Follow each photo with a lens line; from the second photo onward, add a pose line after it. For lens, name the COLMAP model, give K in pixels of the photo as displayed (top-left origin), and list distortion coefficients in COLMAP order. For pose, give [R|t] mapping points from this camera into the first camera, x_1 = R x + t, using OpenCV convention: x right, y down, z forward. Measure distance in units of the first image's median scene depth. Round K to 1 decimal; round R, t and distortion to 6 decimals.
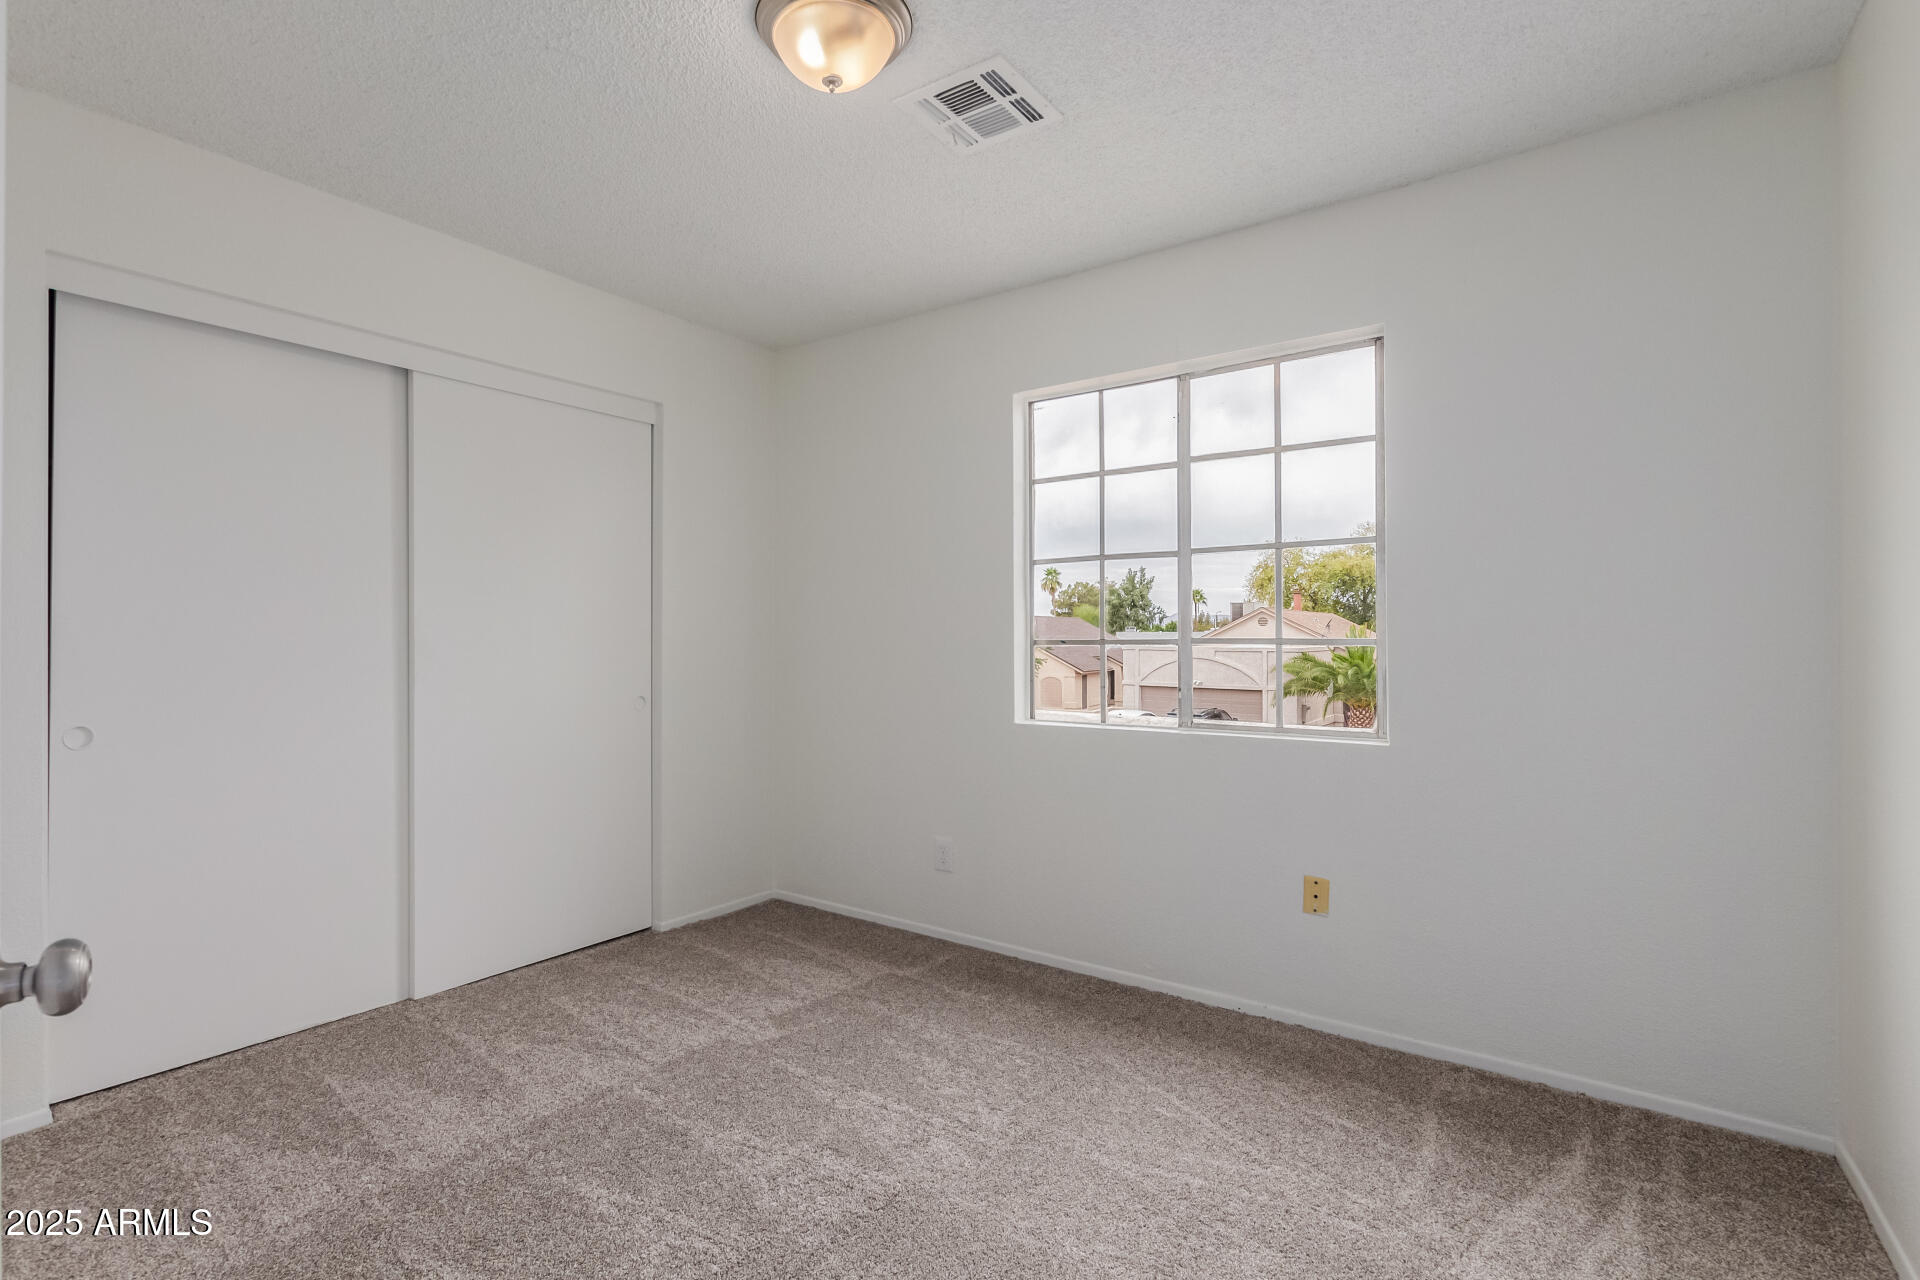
lens RADIAL K [[901.2, 0, 951.2], [0, 901.2, 635.9], [0, 0, 1]] dist [0.003624, -0.001177]
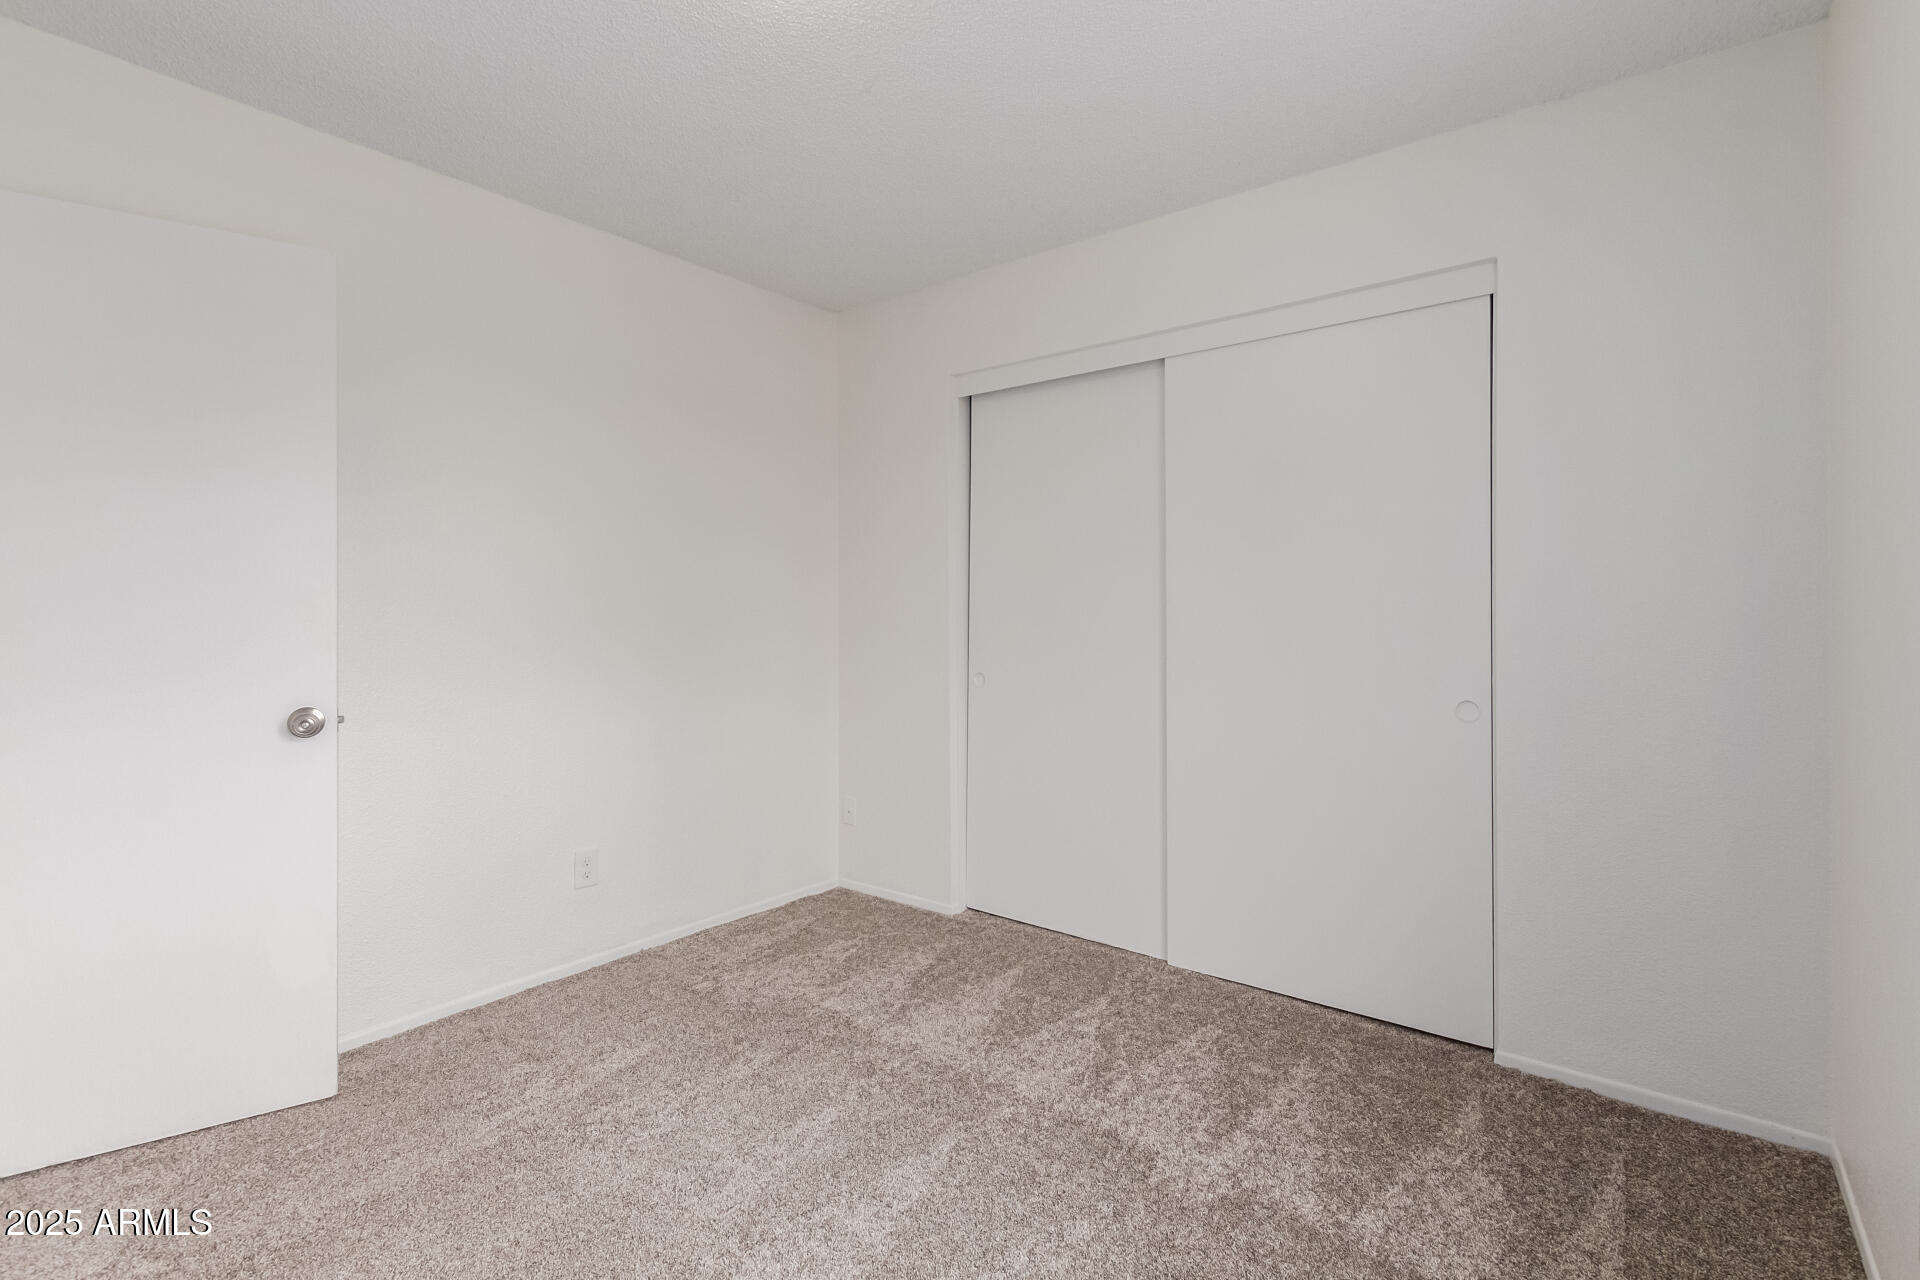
lens RADIAL K [[901.2, 0, 950.7], [0, 901.2, 636.9], [0, 0, 1]] dist [0.003624, -0.001177]
pose [[-0.077752, 0.010858, -0.996914, 0.450681], [-0.001296, 0.999939, 0.010992, 0.013382], [0.996972, 0.002147, -0.077733, 0.814613]]
